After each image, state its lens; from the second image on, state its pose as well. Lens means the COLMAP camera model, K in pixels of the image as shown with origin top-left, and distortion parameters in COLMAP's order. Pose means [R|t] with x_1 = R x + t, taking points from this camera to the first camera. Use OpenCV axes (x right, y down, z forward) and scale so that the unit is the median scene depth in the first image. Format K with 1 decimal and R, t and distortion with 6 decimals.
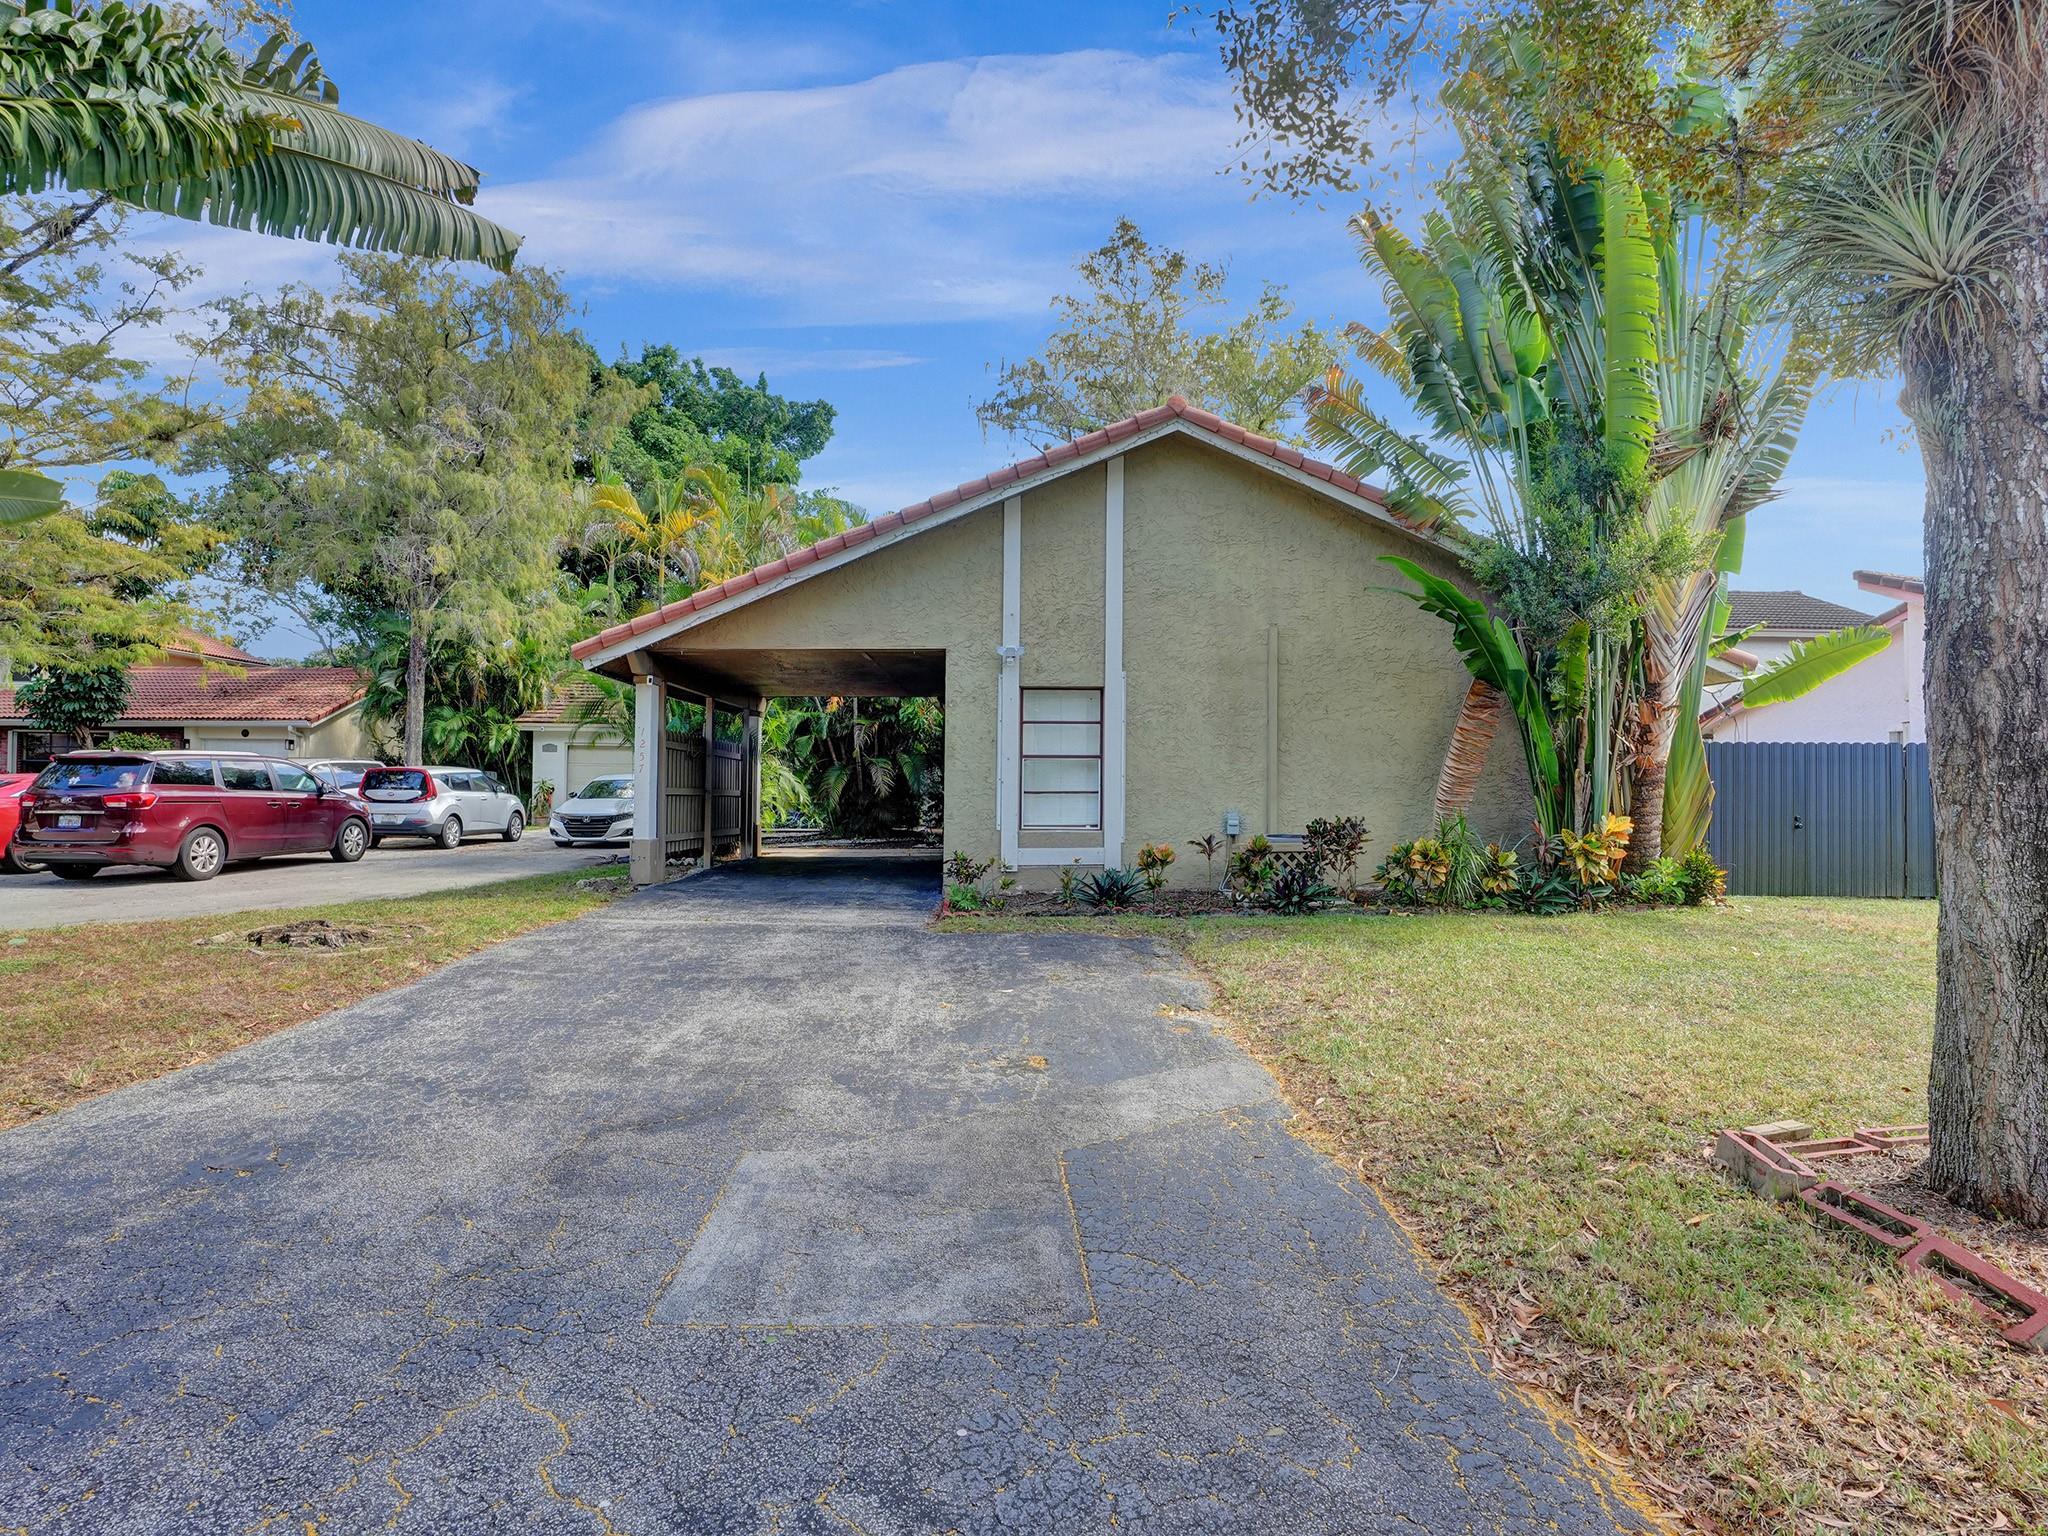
lens RADIAL K [[1064.0, 0, 1021.6], [0, 1064.0, 769.3], [0, 0, 1]] dist [-0.072767, 0.030304]
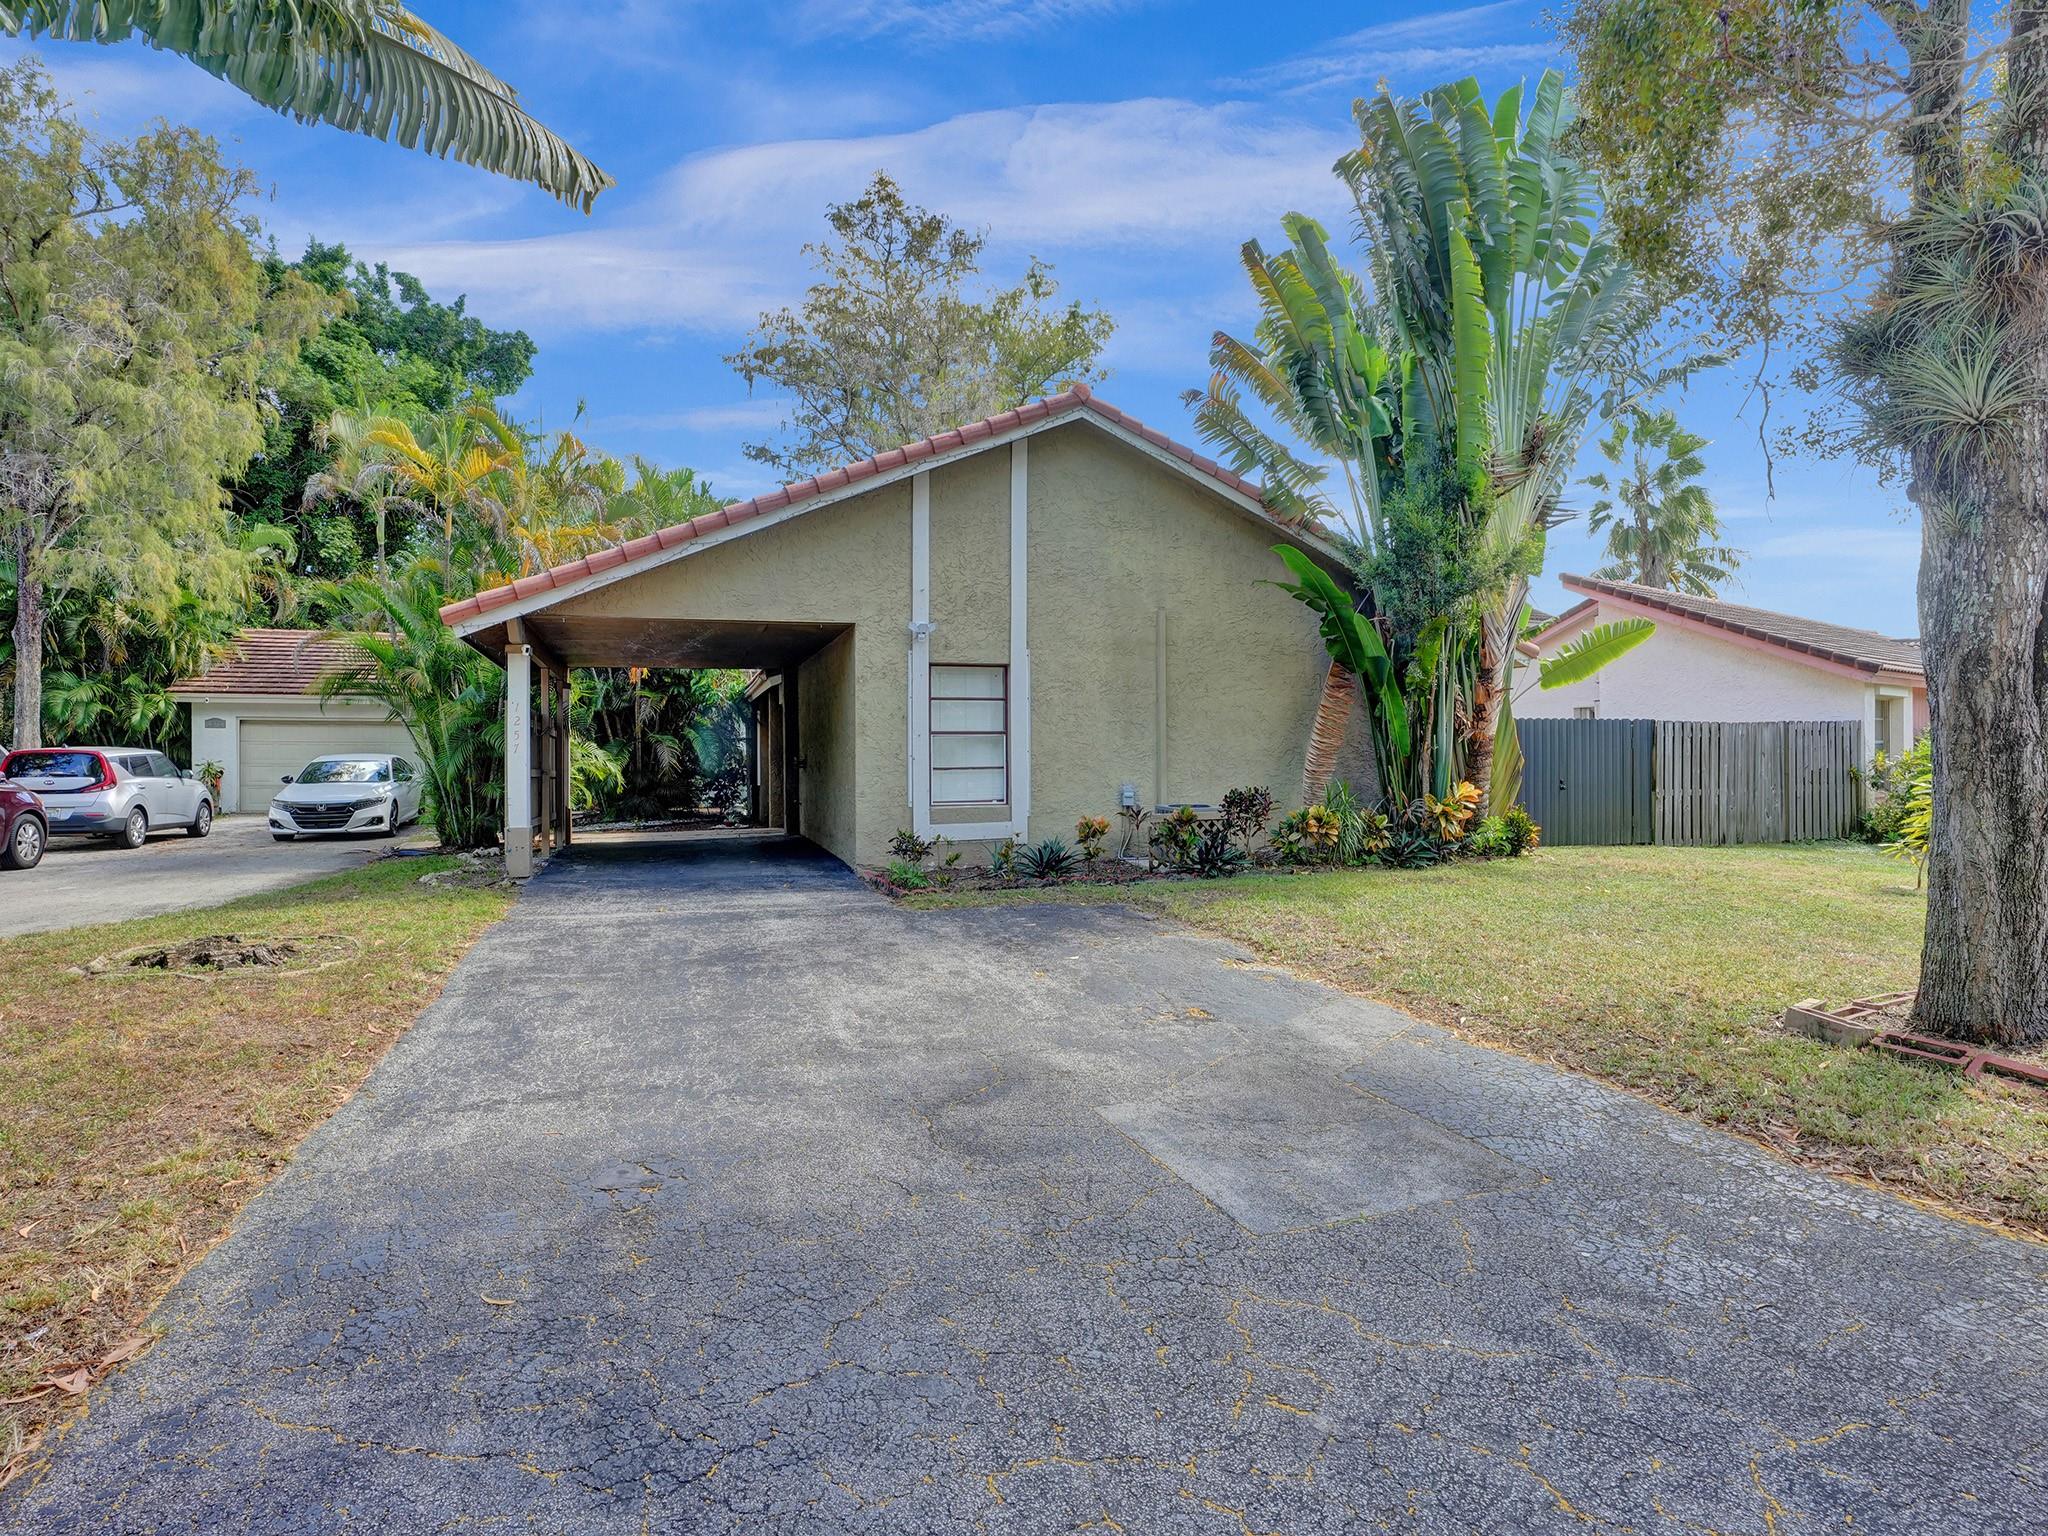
lens RADIAL K [[1108.7, 0, 1021.5], [0, 1108.7, 764.8], [0, 0, 1]] dist [-0.069660, 0.032067]
pose [[0.950384, -0.013513, 0.310786, -0.251228], [0.006815, 0.999721, 0.022630, -0.005236], [-0.311005, -0.019389, 0.950210, -0.016664]]
